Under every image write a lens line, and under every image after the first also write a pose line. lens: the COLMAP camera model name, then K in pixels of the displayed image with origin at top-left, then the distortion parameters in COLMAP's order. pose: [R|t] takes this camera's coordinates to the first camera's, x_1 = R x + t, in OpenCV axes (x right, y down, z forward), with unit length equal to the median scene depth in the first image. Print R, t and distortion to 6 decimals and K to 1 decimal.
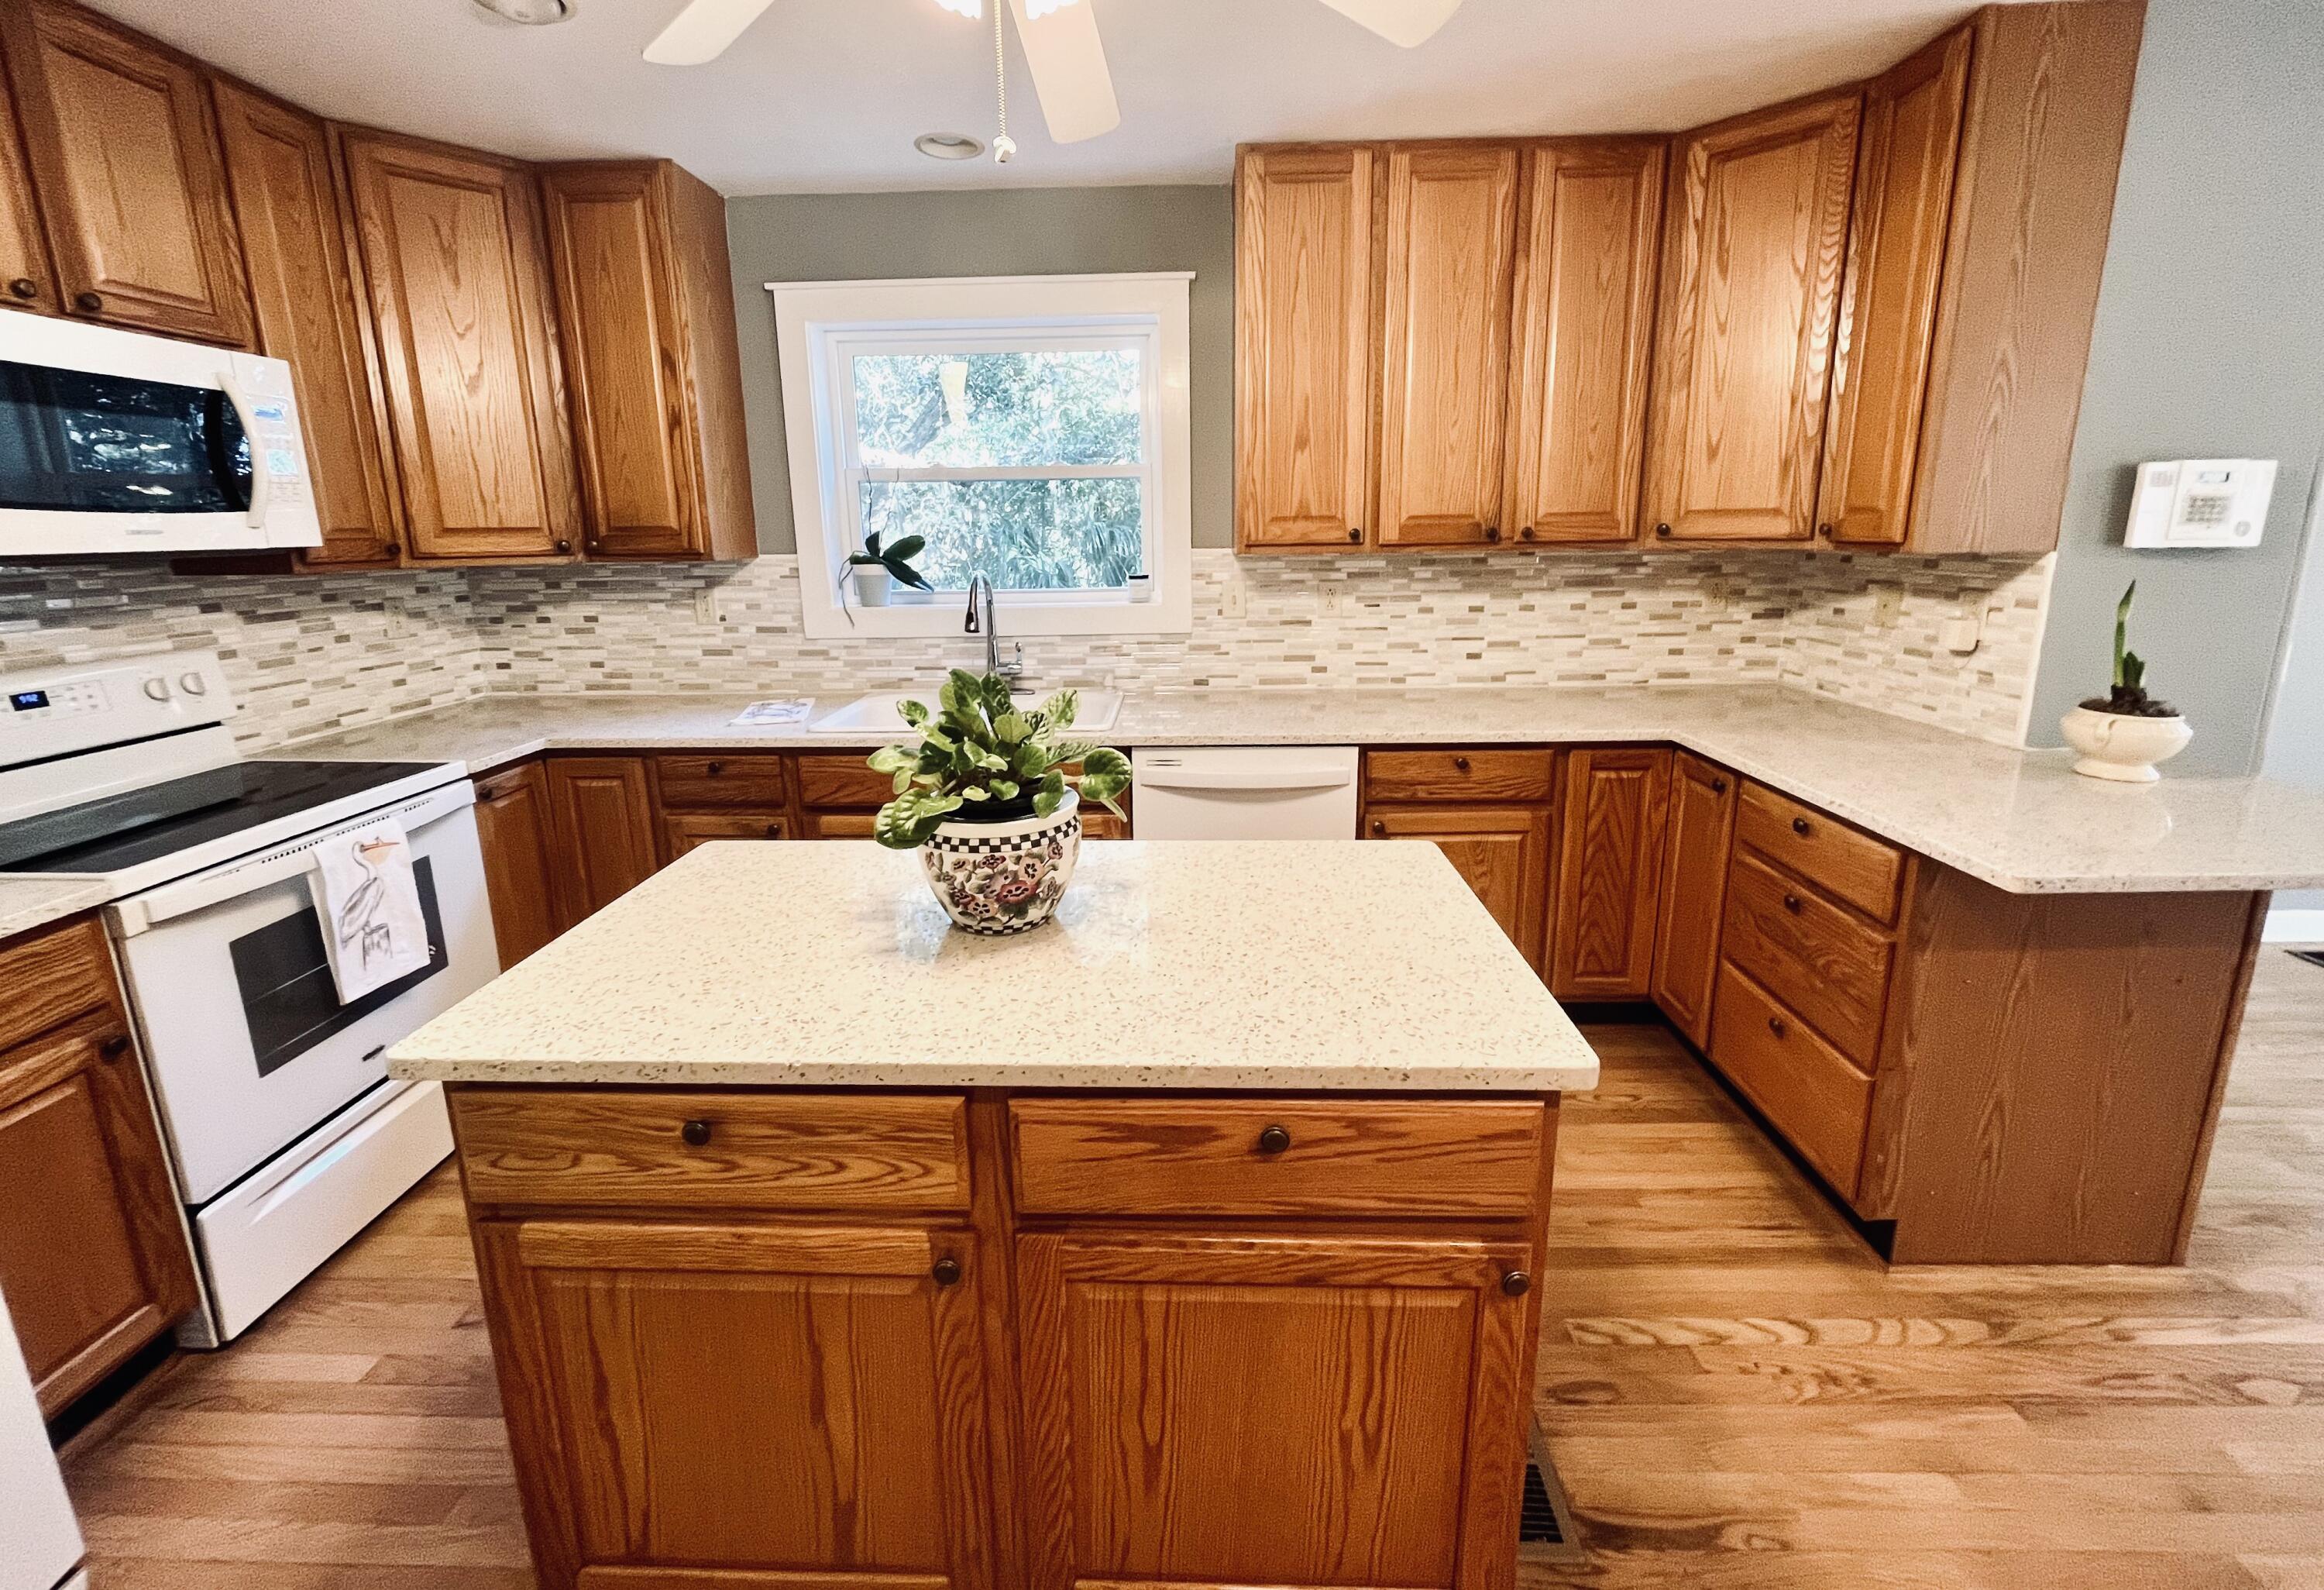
lens RADIAL K [[944.6, 0, 1159.9], [0, 944.6, 726.5], [0, 0, 1]] dist [-0.002555, -0.001026]
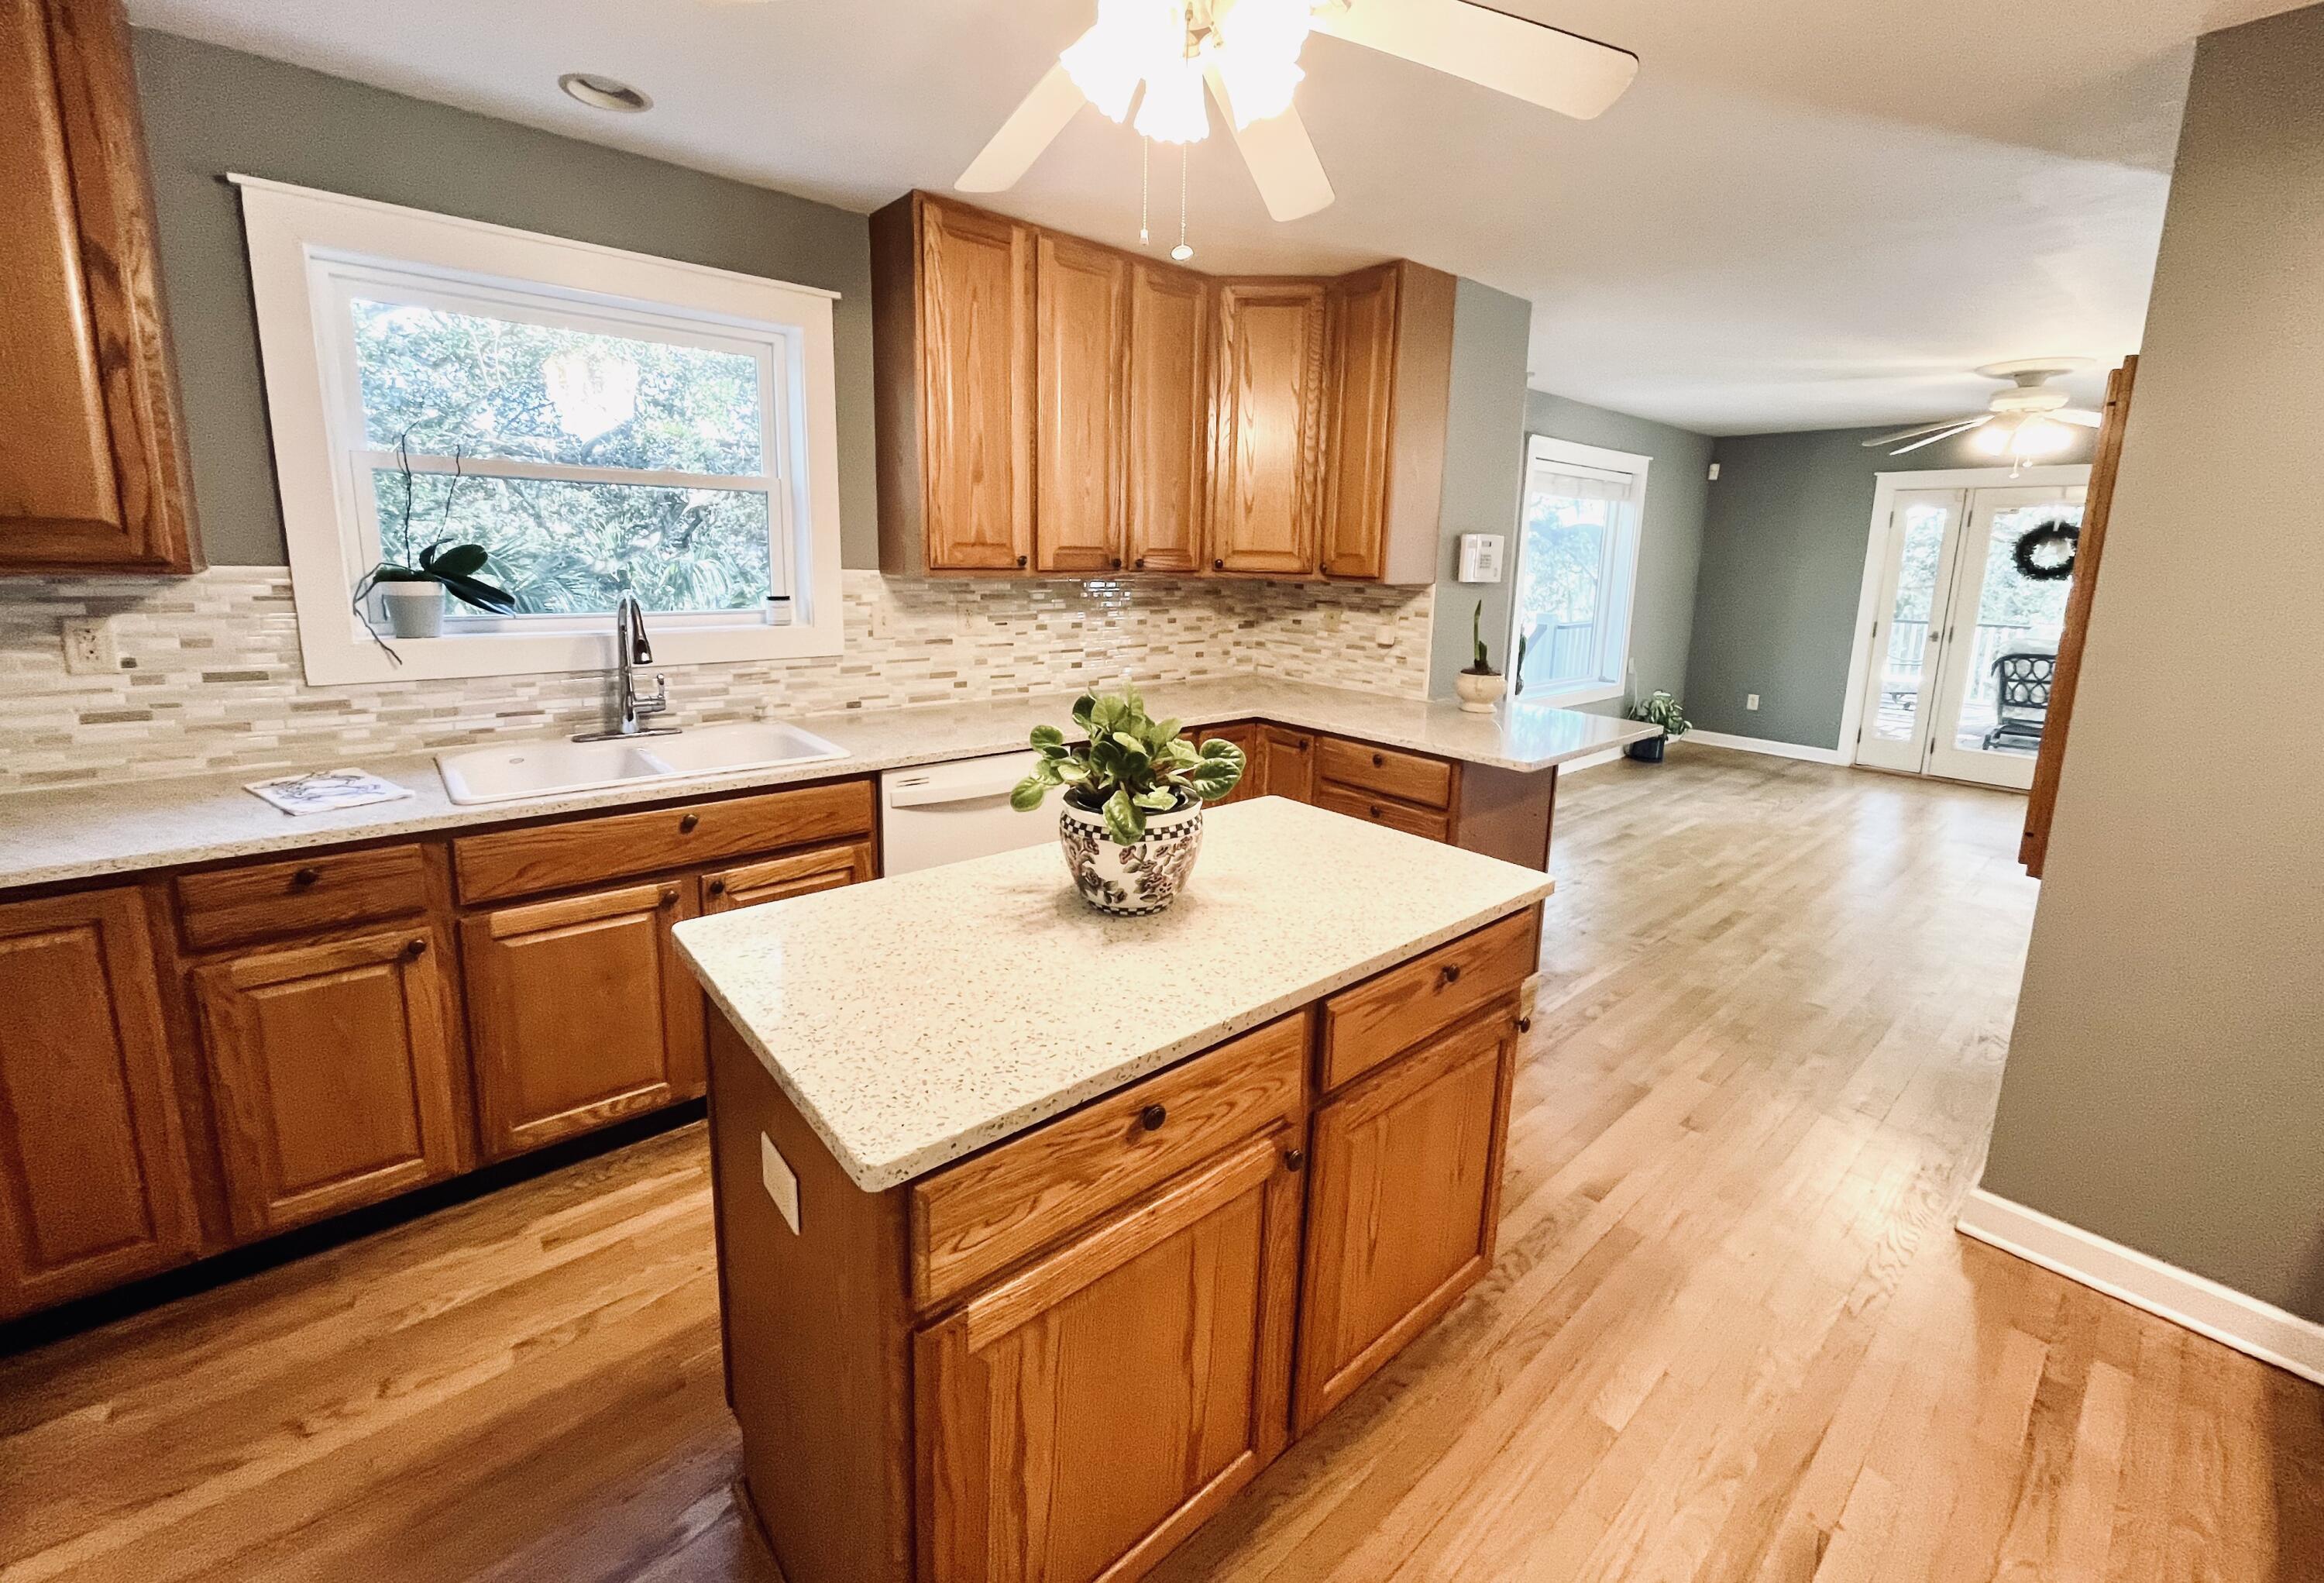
lens RADIAL K [[944.6, 0, 1168.7], [0, 944.6, 720.9], [0, 0, 1]] dist [-0.002555, -0.001026]
pose [[0.729983, -0.087844, 0.677796, -0.452372], [0.105499, 0.994303, 0.015242, -0.012646], [-0.675273, 0.060380, 0.735092, 0.066449]]
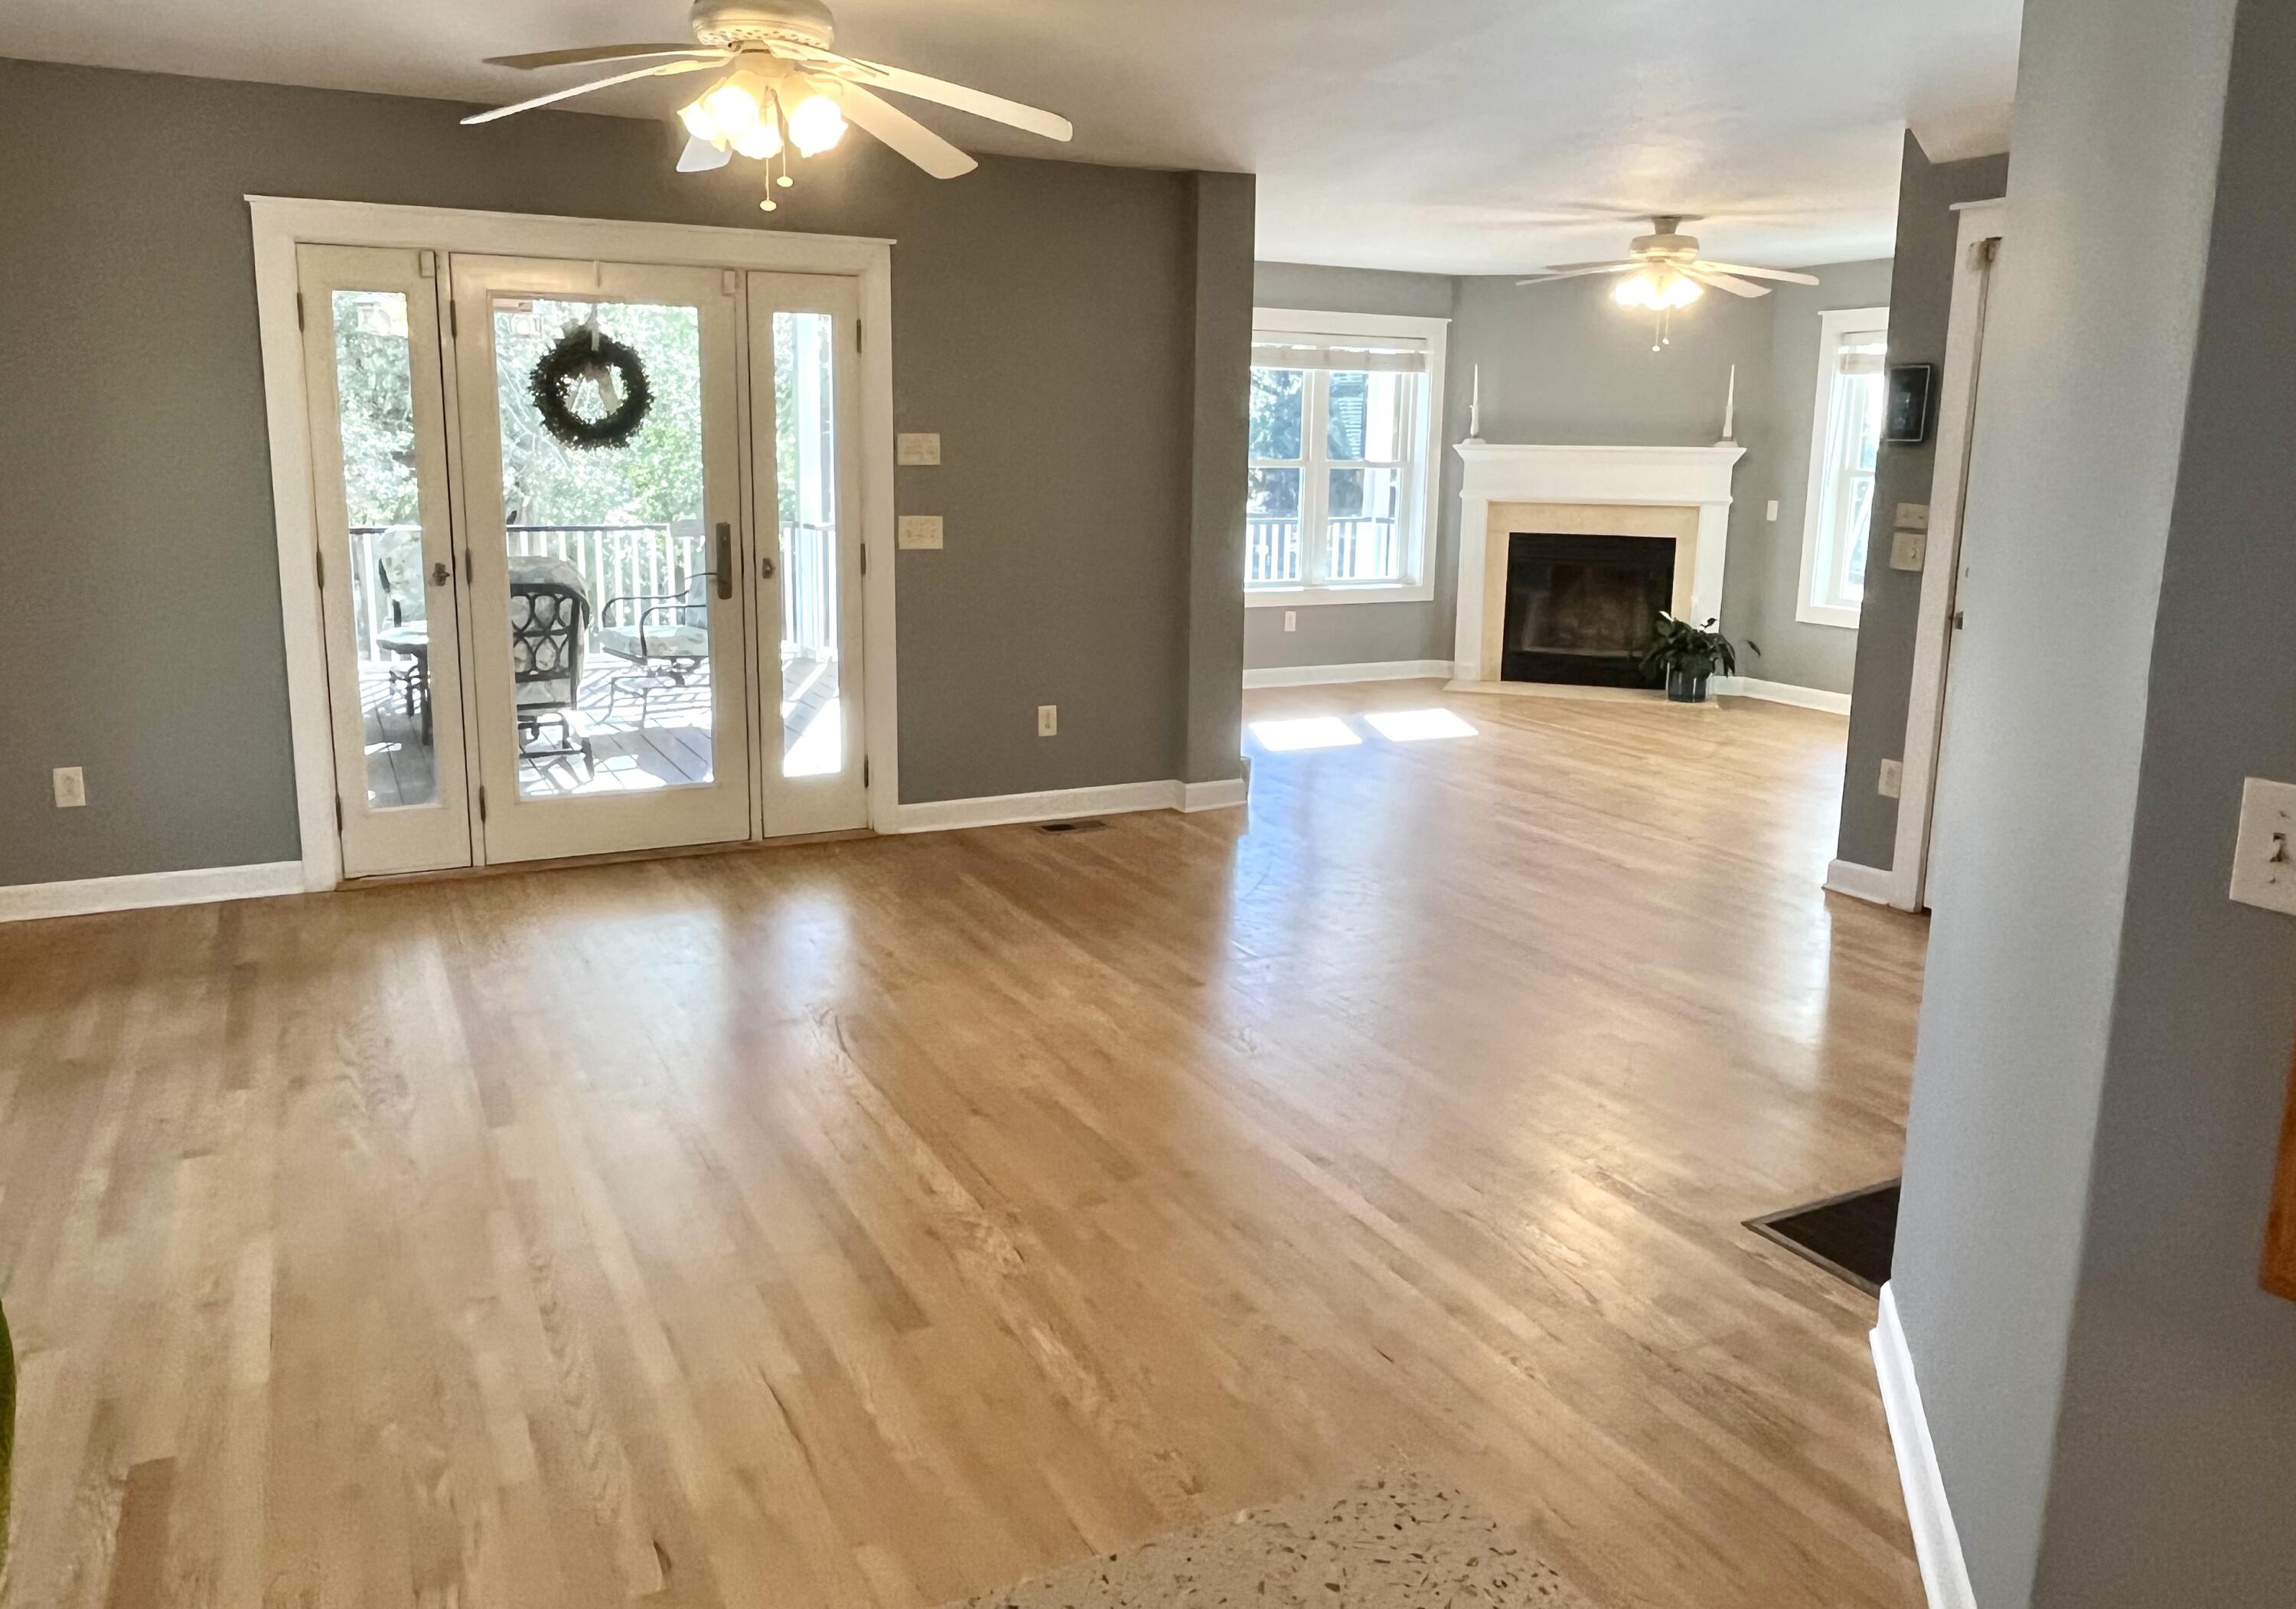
lens RADIAL K [[1610.8, 0, 1093.4], [0, 1610.8, 723.4], [0, 0, 1]] dist [0.001807, -0.000958]
pose [[-0.465103, -0.137012, 0.874589, 0.603248], [0.179605, 0.952799, 0.244777, -0.145522], [-0.866845, 0.270927, -0.418542, 0.688277]]
